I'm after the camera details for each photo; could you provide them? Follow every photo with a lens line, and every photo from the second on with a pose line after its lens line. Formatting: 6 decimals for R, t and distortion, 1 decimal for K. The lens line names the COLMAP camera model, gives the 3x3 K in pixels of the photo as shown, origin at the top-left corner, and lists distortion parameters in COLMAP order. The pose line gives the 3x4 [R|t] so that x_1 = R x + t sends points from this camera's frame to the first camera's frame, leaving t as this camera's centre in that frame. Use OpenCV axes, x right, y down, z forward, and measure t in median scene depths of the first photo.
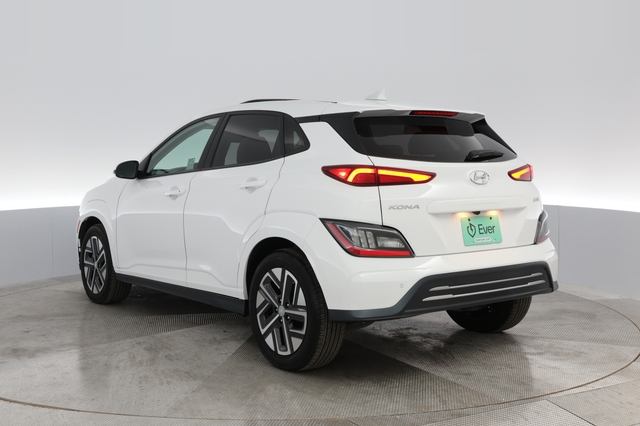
lens RADIAL K [[569.6, 0, 318.7], [0, 569.6, 208.2], [0, 0, 1]] dist [-0.092054, 0.003636]
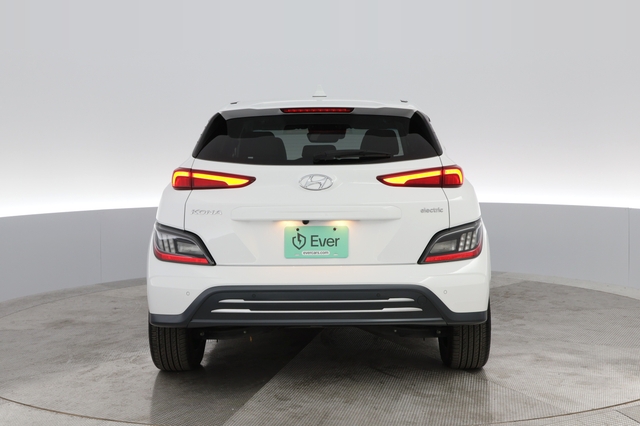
lens RADIAL K [[569.6, 0, 319.5], [0, 569.6, 218.2], [0, 0, 1]] dist [-0.092054, 0.003636]
pose [[0.908933, 0.044048, -0.414609, 0.669954], [-0.033529, 0.998905, 0.032620, -0.027815], [0.415592, -0.015748, 0.909415, 0.196123]]
